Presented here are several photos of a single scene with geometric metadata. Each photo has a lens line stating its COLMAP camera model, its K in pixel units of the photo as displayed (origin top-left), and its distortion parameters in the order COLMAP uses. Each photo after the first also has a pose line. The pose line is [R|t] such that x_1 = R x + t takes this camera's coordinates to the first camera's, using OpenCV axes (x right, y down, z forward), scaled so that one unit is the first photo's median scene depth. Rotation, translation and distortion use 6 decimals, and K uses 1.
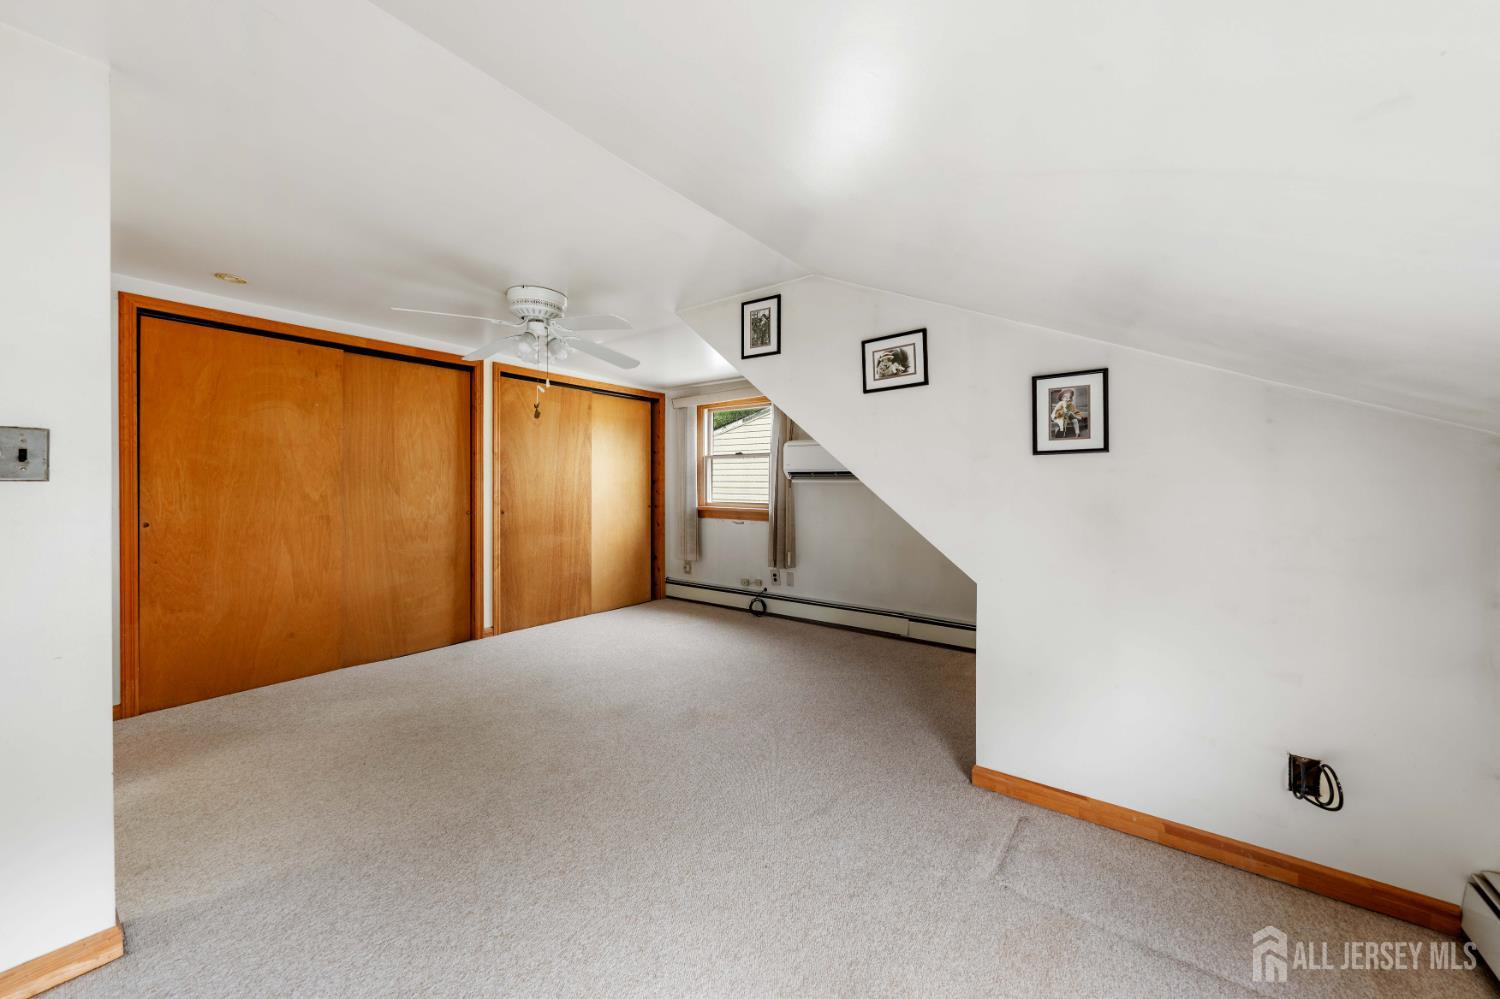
lens RADIAL K [[525.7, 0, 760.8], [0, 525.7, 490.0], [0, 0, 1]] dist [-0.001949, 0.000042]
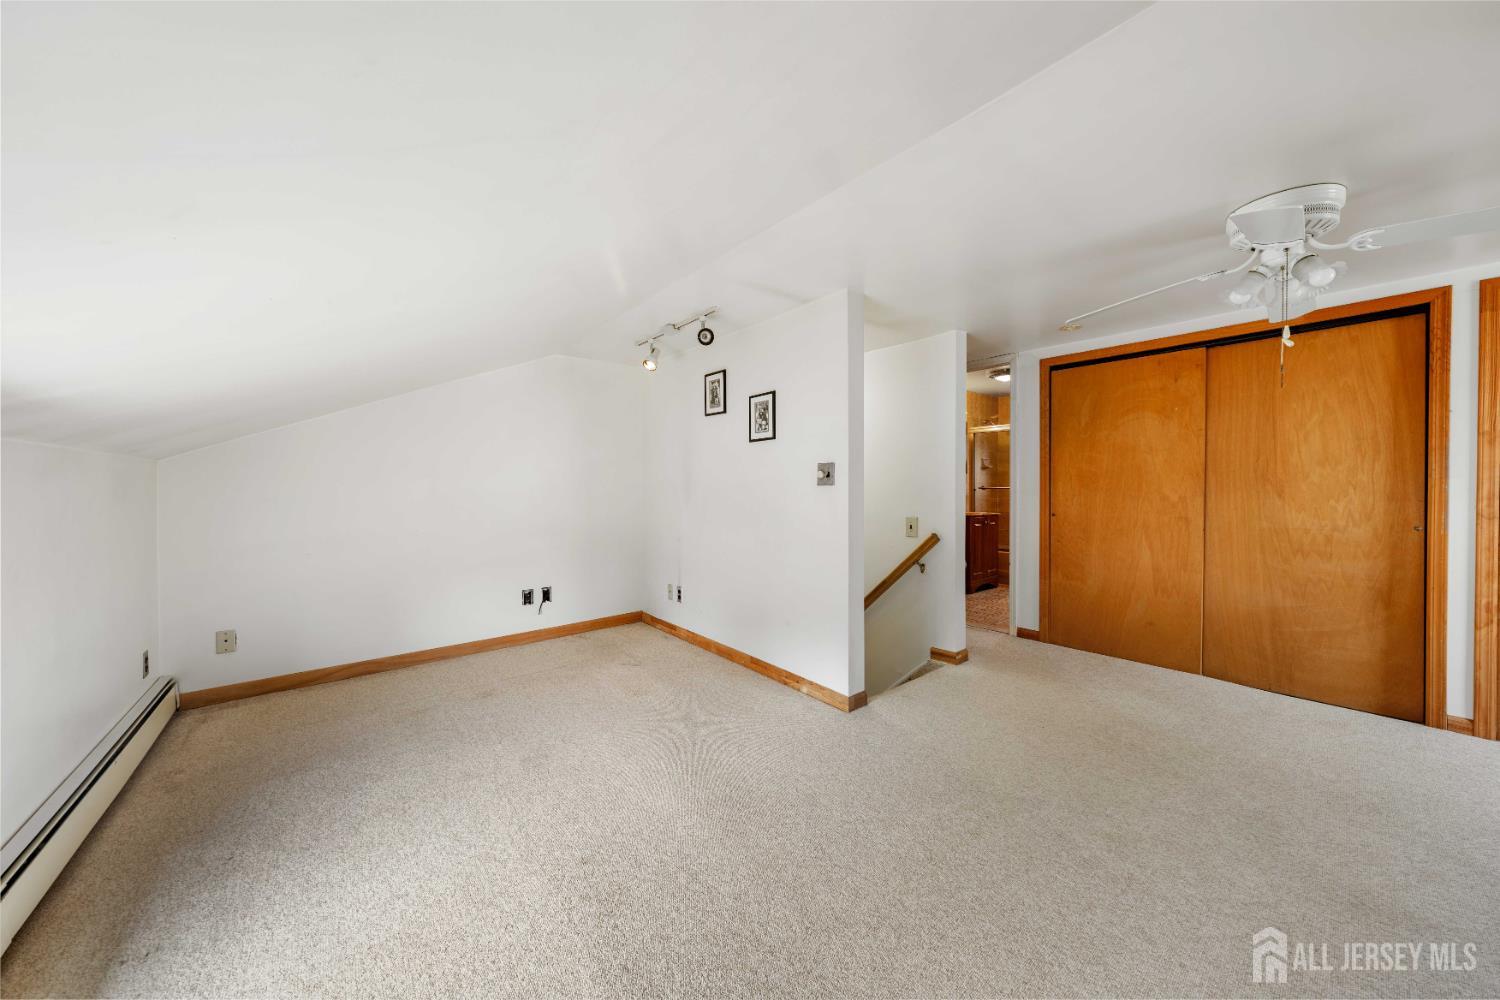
lens RADIAL K [[525.7, 0, 762.5], [0, 525.7, 493.7], [0, 0, 1]] dist [-0.001949, 0.000042]
pose [[-0.231066, 0.010378, -0.972883, 0.339975], [-0.007727, 0.999892, 0.012501, -0.002651], [0.972907, 0.010406, -0.230961, 0.438651]]
